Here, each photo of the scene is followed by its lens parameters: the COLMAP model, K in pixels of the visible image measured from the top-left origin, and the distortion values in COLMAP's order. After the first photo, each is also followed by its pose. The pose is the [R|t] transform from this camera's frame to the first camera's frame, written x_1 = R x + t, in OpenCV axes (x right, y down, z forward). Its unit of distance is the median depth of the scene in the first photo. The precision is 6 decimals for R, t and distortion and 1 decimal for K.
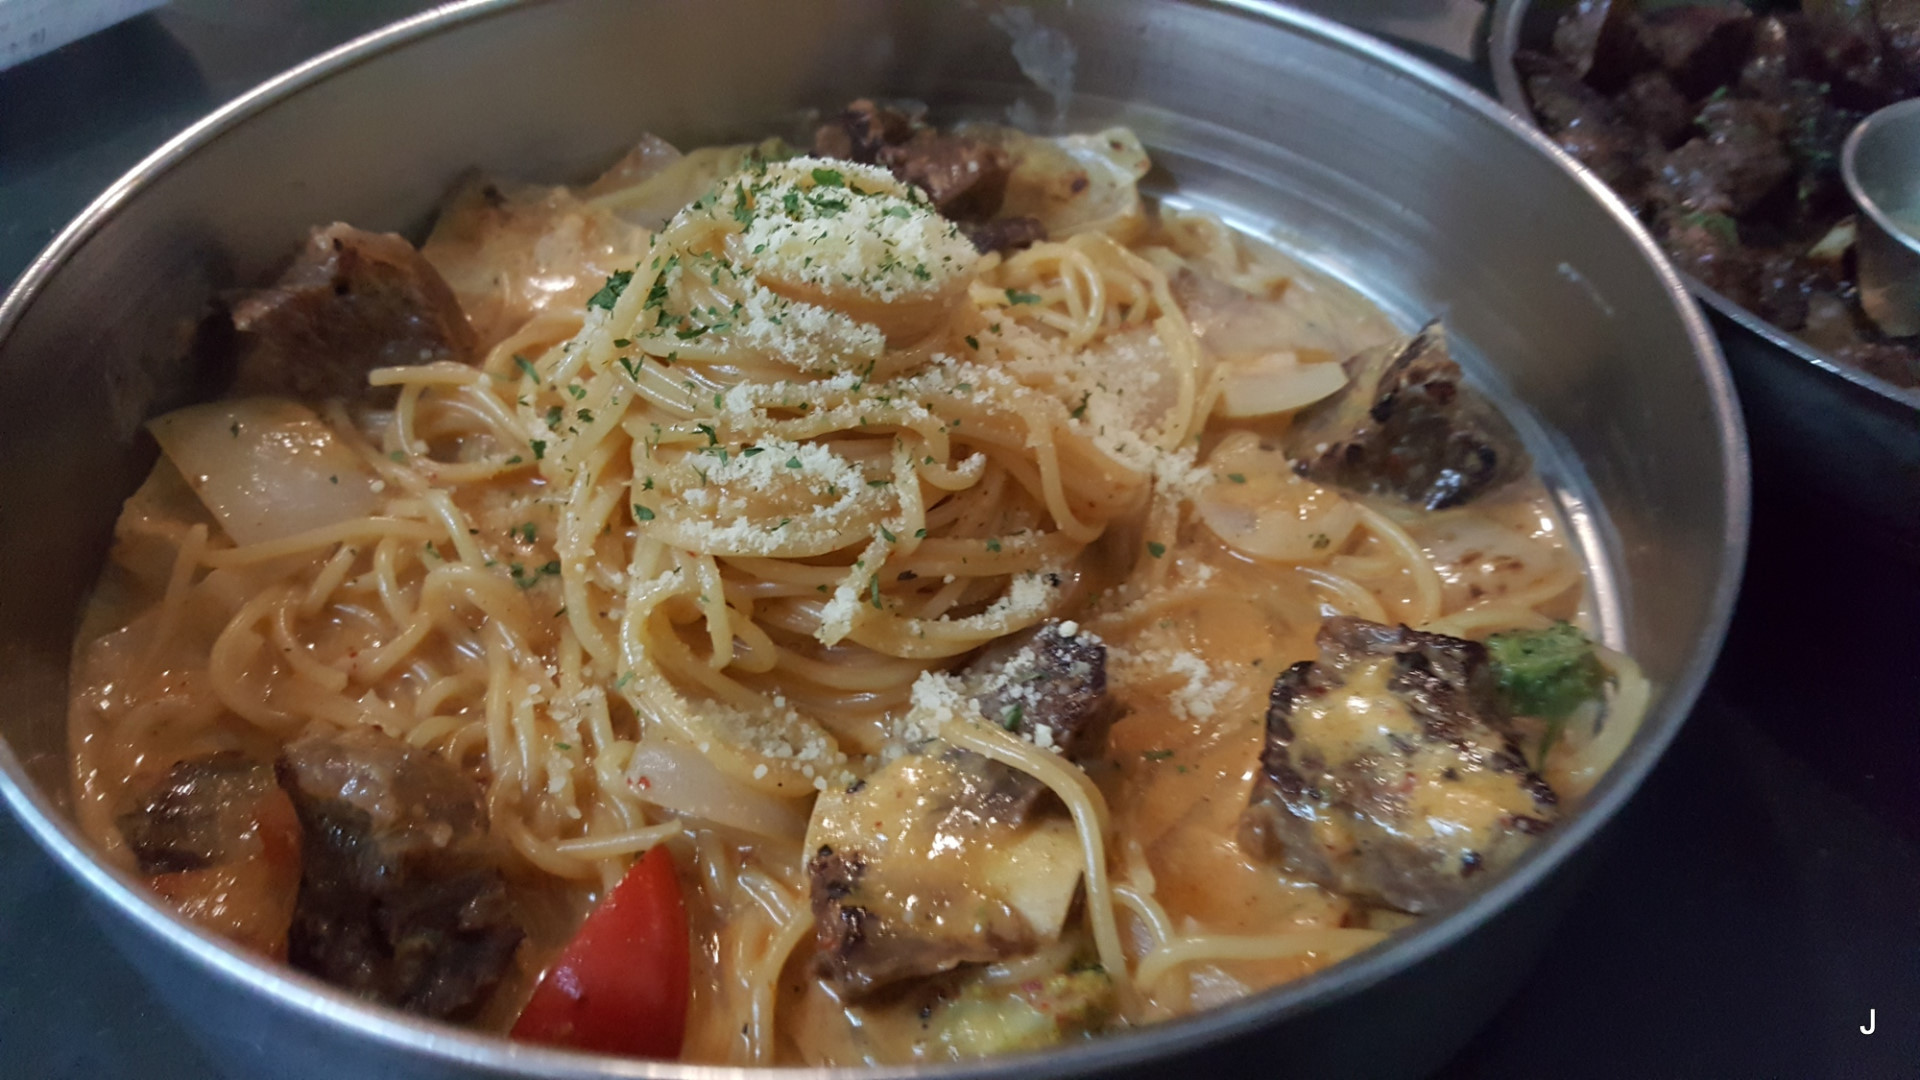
lens RADIAL K [[1449.0, 0, 960.1], [0, 1449.0, 535.4], [0, 0, 1]] dist [0.080947, -0.131685]
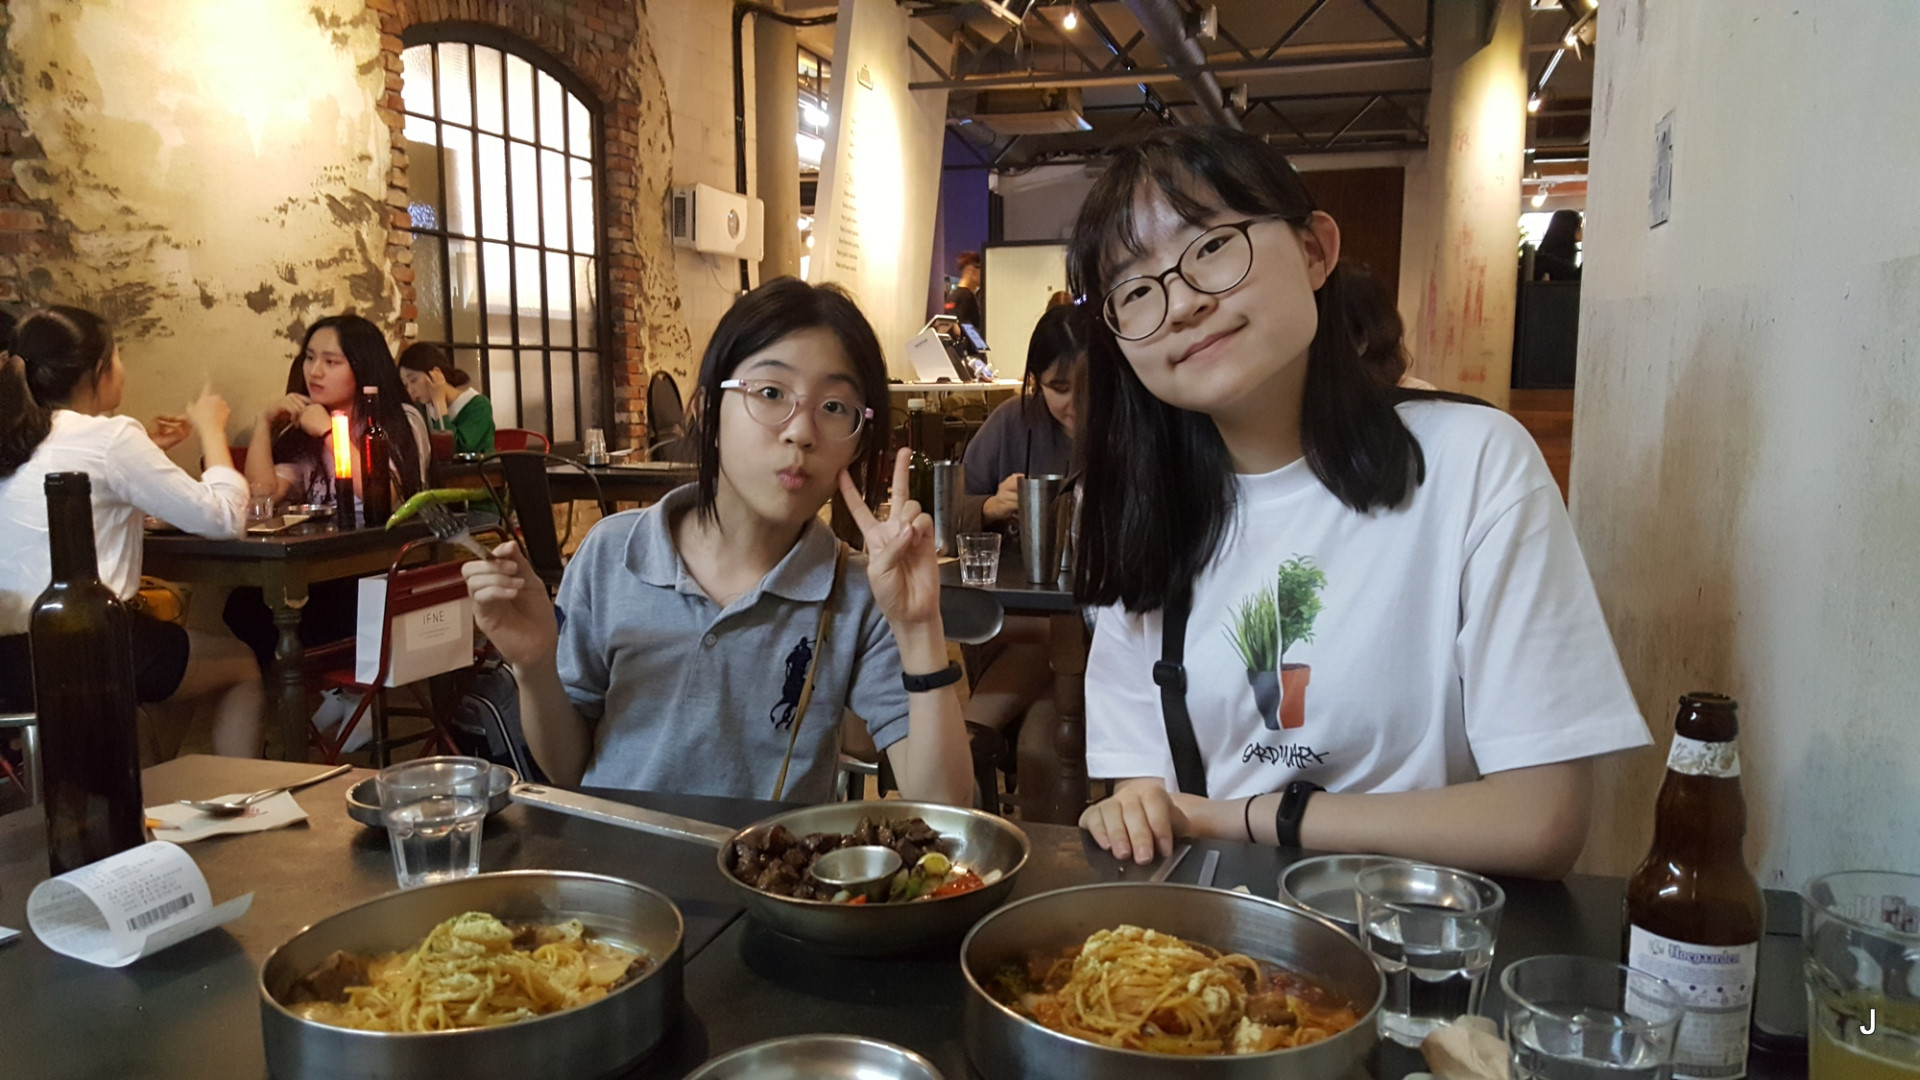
lens RADIAL K [[1449.0, 0, 956.4], [0, 1449.0, 569.2], [0, 0, 1]] dist [0.080947, -0.131685]
pose [[0.980544, -0.036412, 0.192892, 0.513130], [0.142712, 0.806938, -0.573136, 1.621491], [-0.134783, 0.589513, 0.796434, -3.272731]]
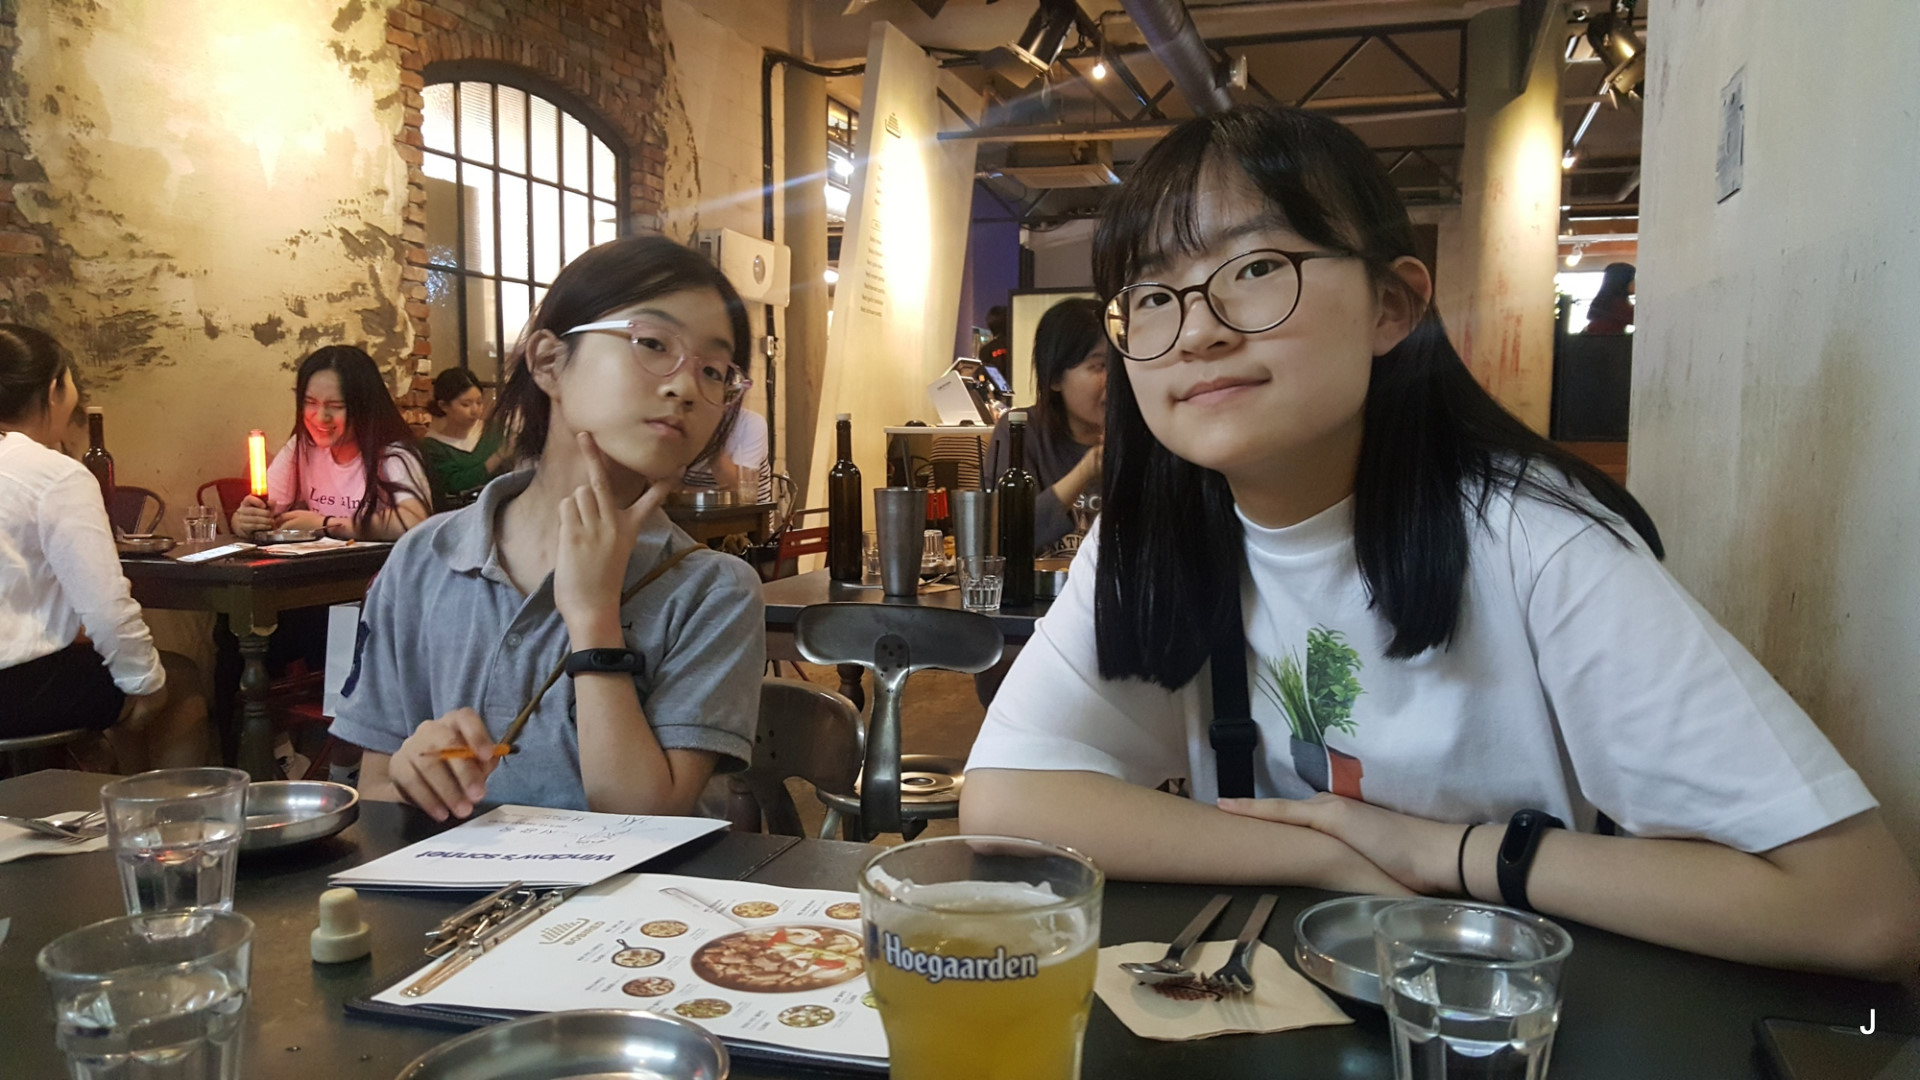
lens RADIAL K [[1449.0, 0, 967.7], [0, 1449.0, 555.1], [0, 0, 1]] dist [0.080947, -0.131685]
pose [[0.983528, -0.016889, 0.179964, 0.860618], [0.125897, 0.778417, -0.614994, 1.385088], [-0.129700, 0.627521, 0.767721, -2.561801]]
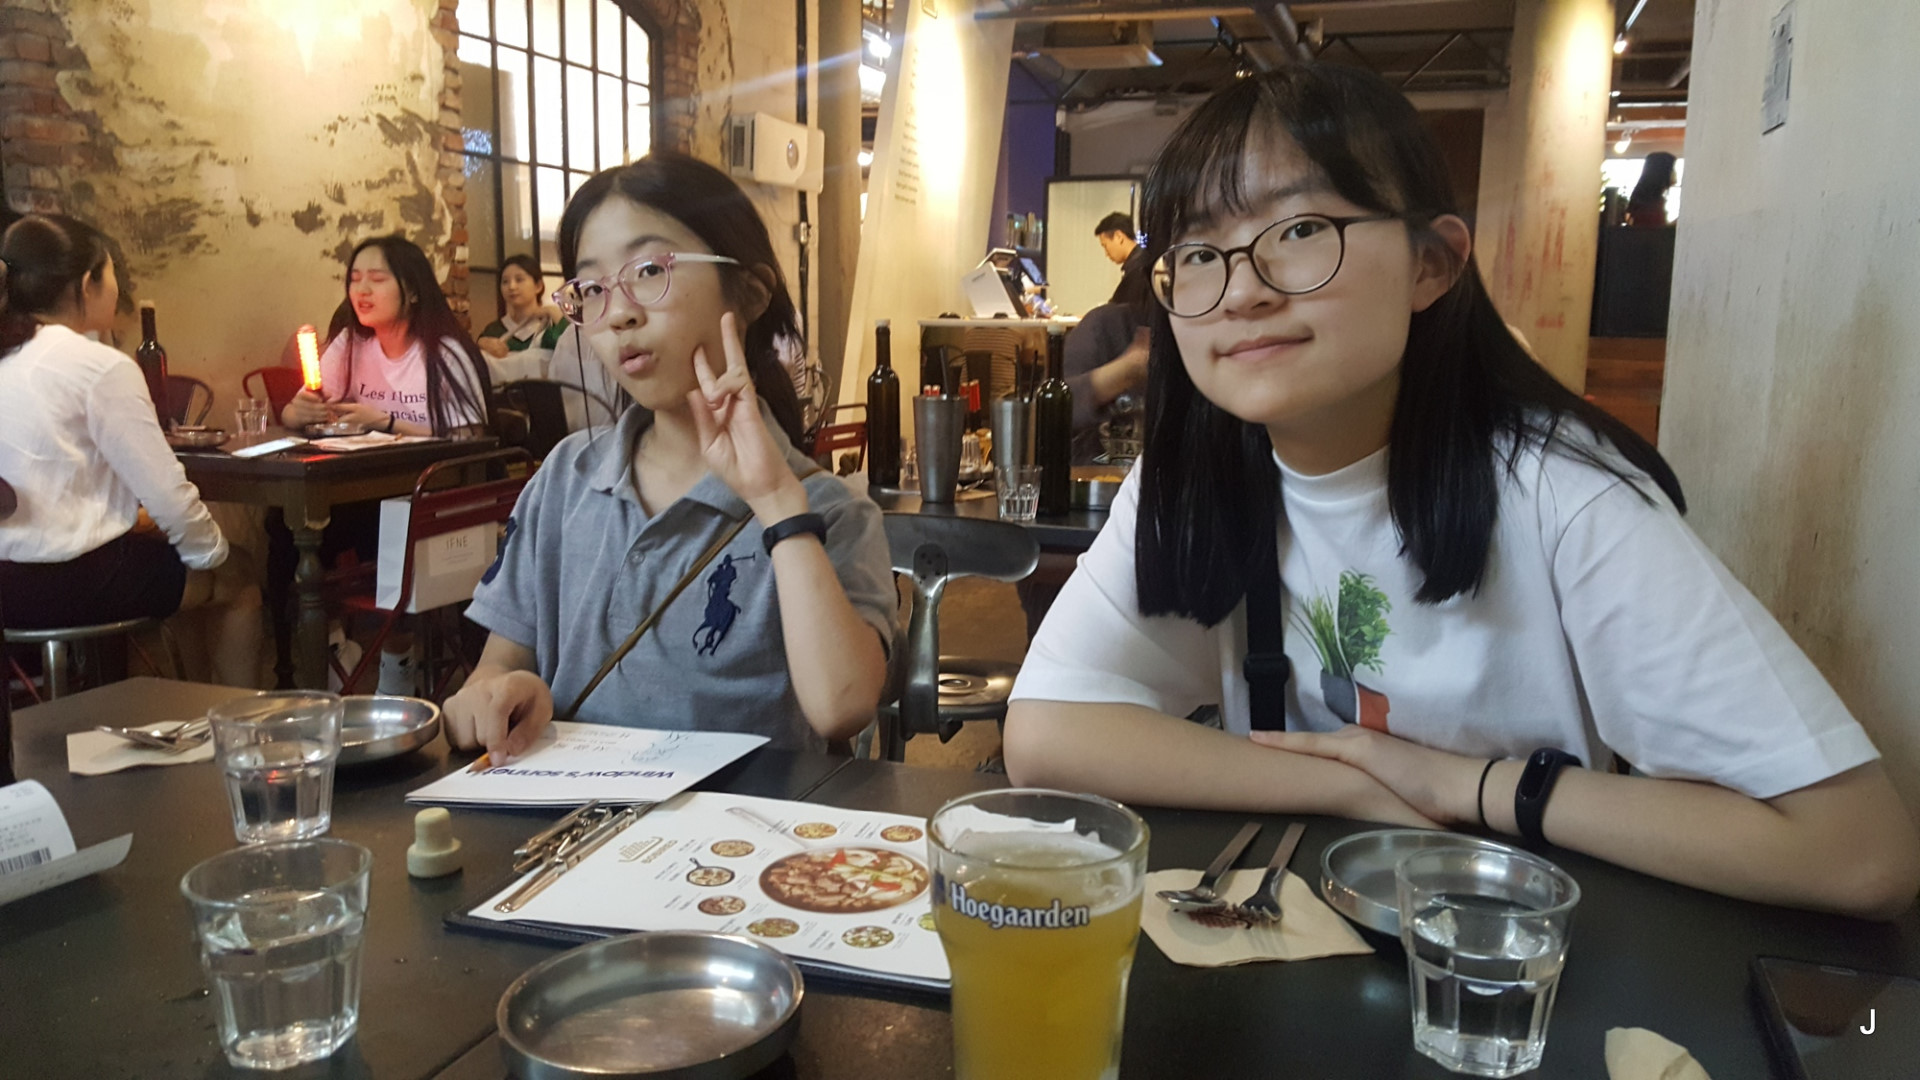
lens RADIAL K [[1449.0, 0, 967.2], [0, 1449.0, 534.3], [0, 0, 1]] dist [0.080947, -0.131685]
pose [[0.987205, -0.016651, 0.158582, 0.778983], [0.104596, 0.818288, -0.565212, 1.363895], [-0.120354, 0.574567, 0.809560, -2.793312]]
